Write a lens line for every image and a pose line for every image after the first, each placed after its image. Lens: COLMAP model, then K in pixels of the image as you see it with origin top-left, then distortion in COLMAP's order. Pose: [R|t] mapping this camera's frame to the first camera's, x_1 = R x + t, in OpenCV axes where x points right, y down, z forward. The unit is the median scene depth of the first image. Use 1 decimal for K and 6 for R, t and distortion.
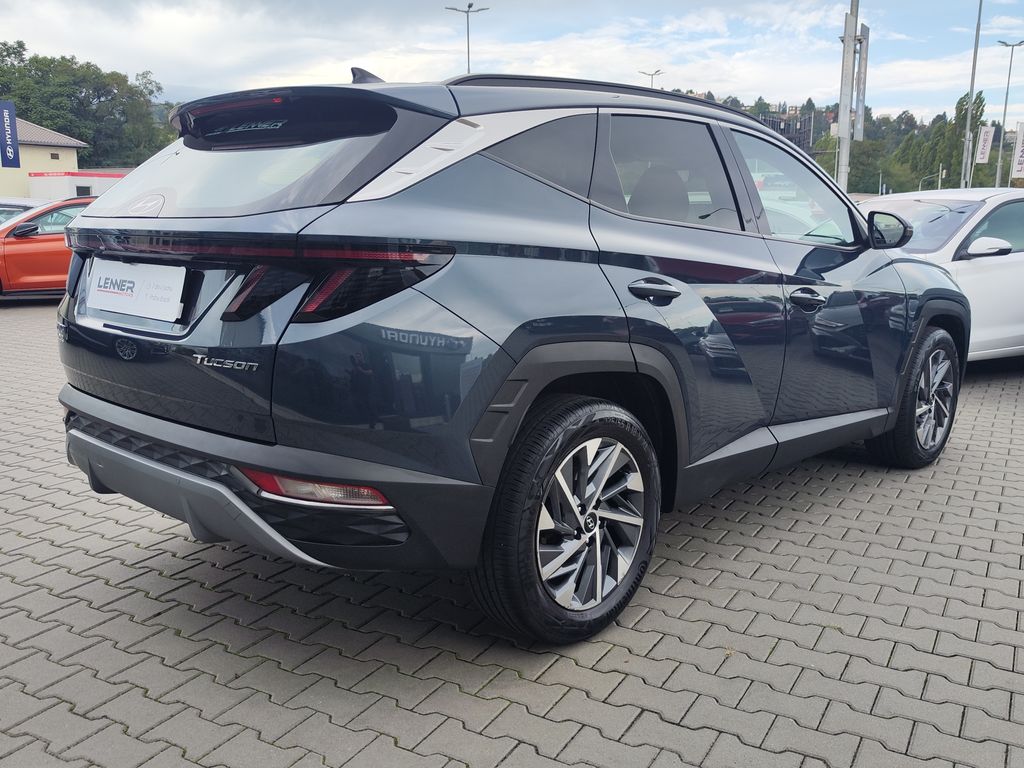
lens RADIAL K [[936.8, 0, 512.0], [0, 936.8, 384.0], [0, 0, 1]] dist [0.006686, 0.004509]
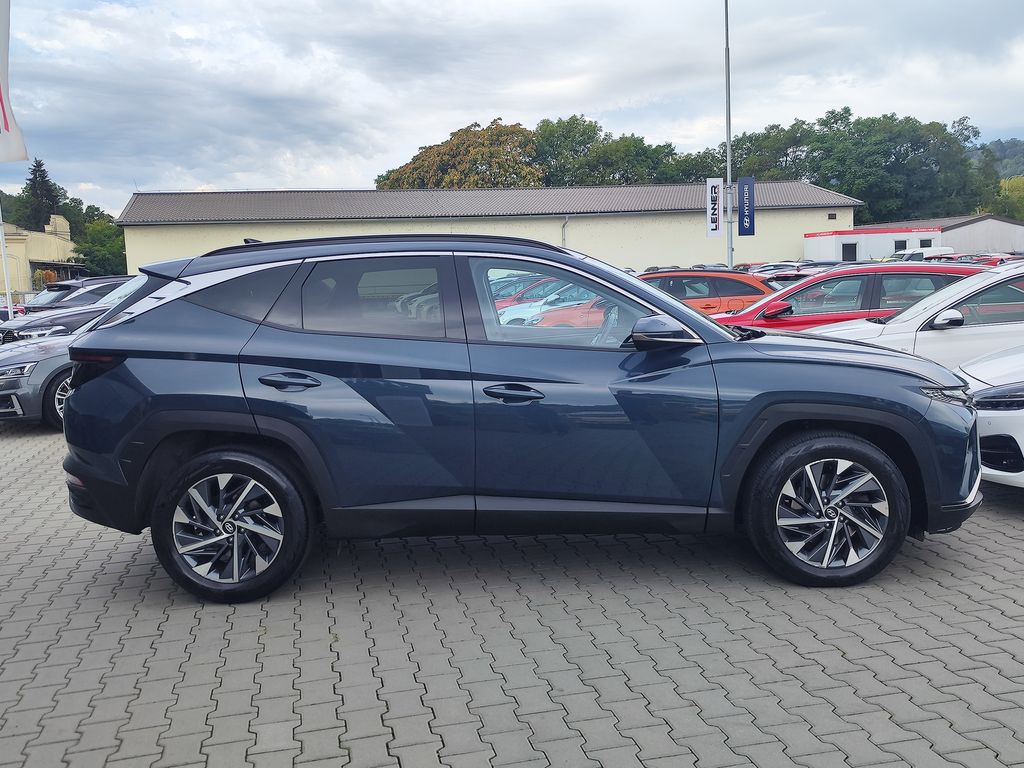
lens RADIAL K [[995.4, 0, 542.9], [0, 995.4, 384.1], [0, 0, 1]] dist [0.014752, 0.006233]
pose [[0.674871, 0.053791, -0.735972, 0.130433], [-0.094145, 0.995466, -0.013571, -0.009294], [0.731905, 0.078447, 0.676876, 0.018567]]
